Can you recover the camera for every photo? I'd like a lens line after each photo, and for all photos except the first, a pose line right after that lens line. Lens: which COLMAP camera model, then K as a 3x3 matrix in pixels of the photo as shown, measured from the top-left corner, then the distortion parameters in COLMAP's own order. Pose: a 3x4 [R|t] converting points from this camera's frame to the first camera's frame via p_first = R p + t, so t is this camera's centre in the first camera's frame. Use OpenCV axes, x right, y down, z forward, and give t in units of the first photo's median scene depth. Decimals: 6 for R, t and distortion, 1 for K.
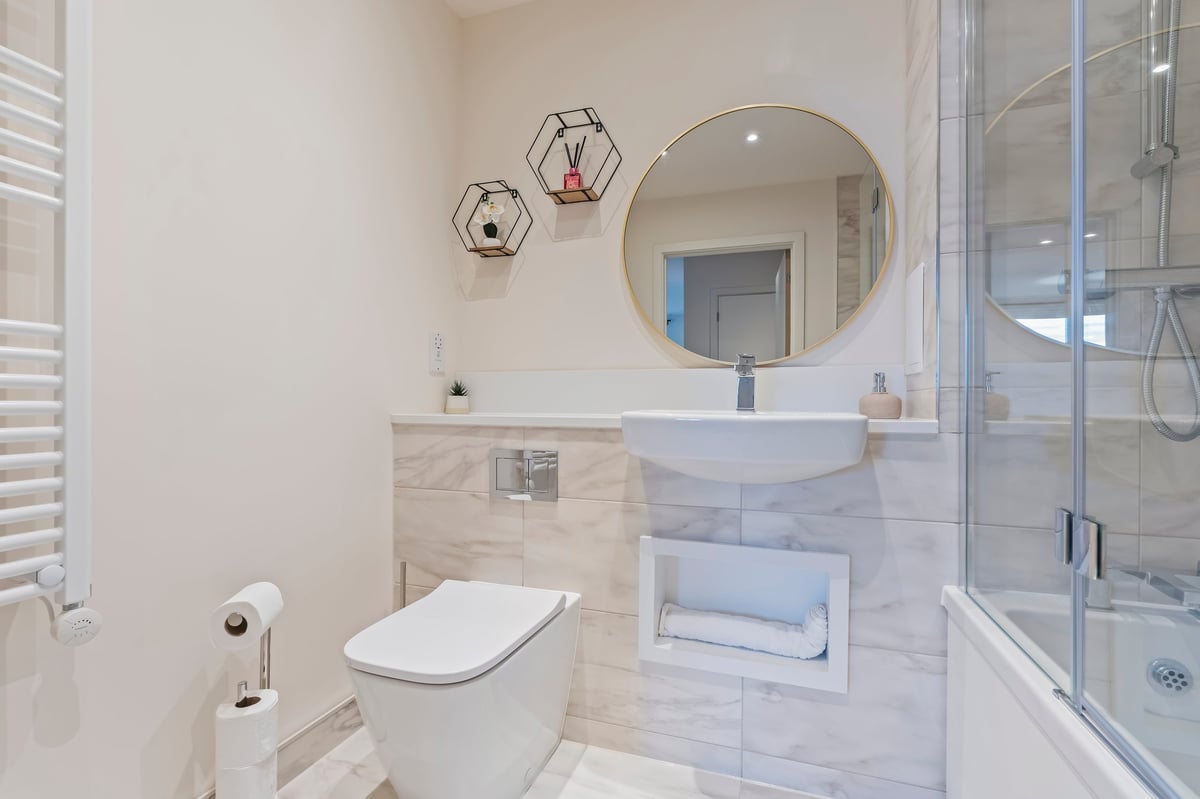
lens RADIAL K [[546.8, 0, 595.1], [0, 546.8, 403.7], [0, 0, 1]] dist [-0.010560, 0.003956]
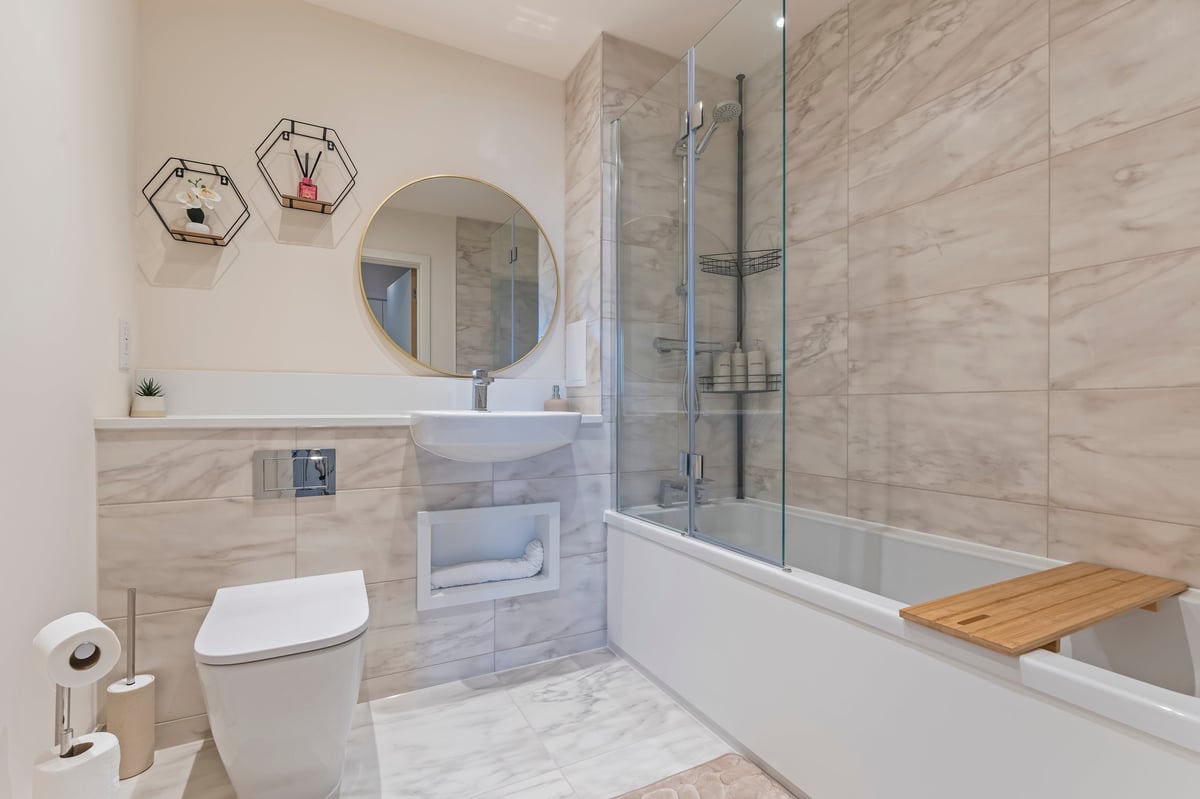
lens RADIAL K [[546.8, 0, 608.5], [0, 546.8, 409.3], [0, 0, 1]] dist [-0.010560, 0.003956]
pose [[0.678155, -0.005706, 0.734897, -0.560470], [0.000613, 0.999974, 0.007198, 0.000150], [-0.734918, -0.004431, 0.678141, -0.165485]]
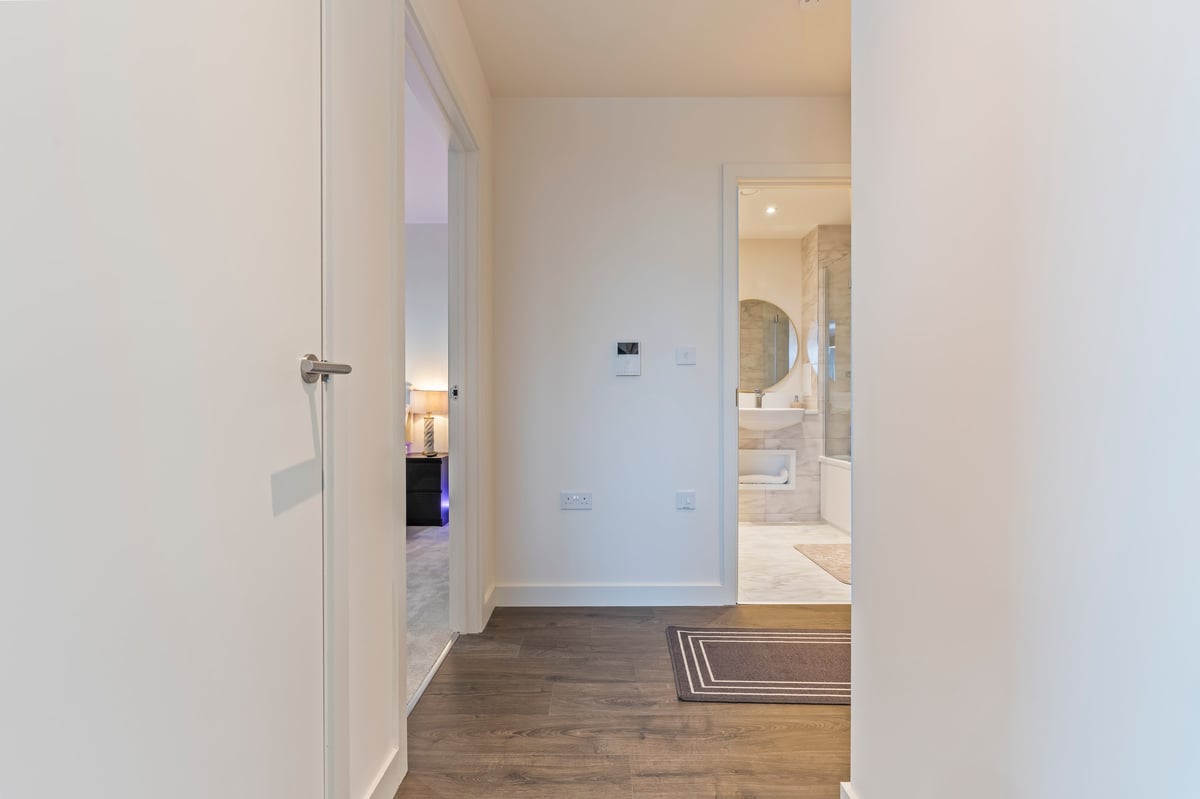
lens RADIAL K [[546.8, 0, 600.8], [0, 546.8, 409.3], [0, 0, 1]] dist [-0.010560, 0.003956]
pose [[0.946090, -0.008987, 0.323780, -1.687358], [0.005490, 0.999916, 0.011713, -0.021600], [-0.323858, -0.009304, 0.946060, -1.731160]]
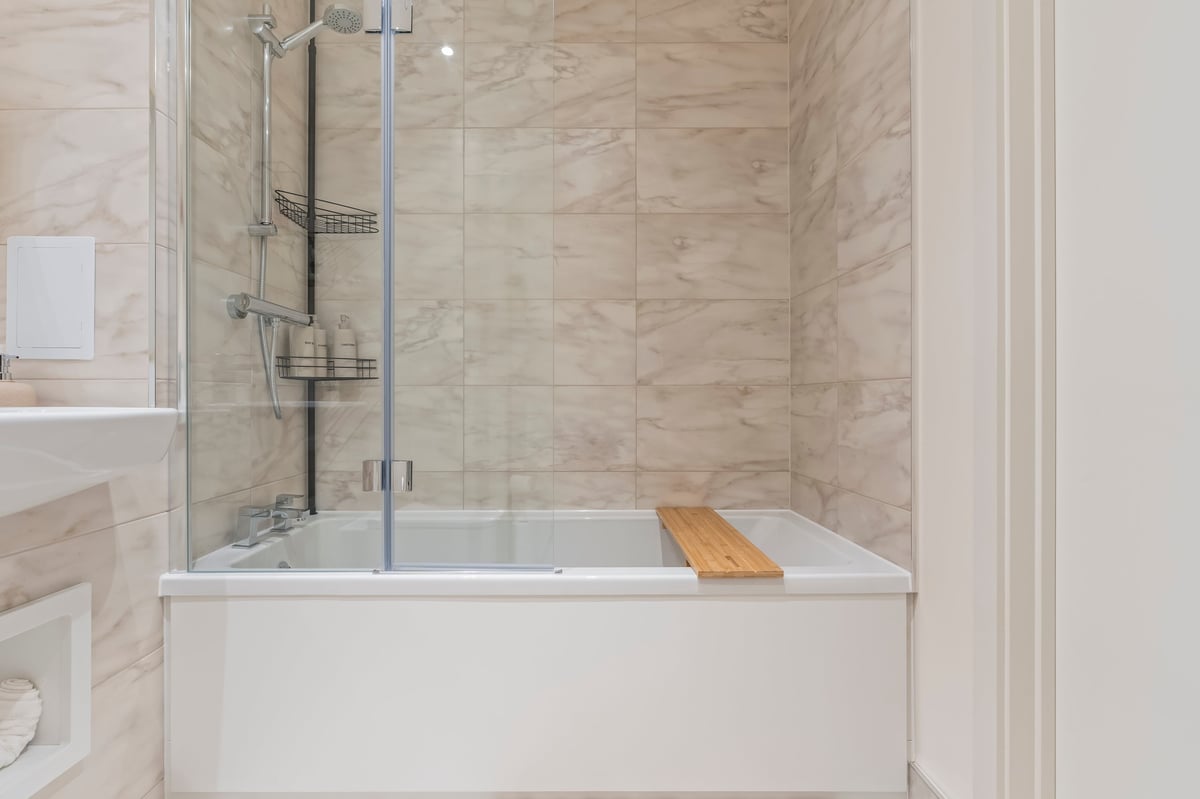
lens RADIAL K [[546.8, 0, 577.3], [0, 546.8, 397.2], [0, 0, 1]] dist [-0.010560, 0.003956]
pose [[-0.333550, -0.004224, 0.942723, -0.502927], [-0.003196, 0.999989, 0.003350, -0.001948], [-0.942727, -0.001896, -0.333560, 0.546153]]
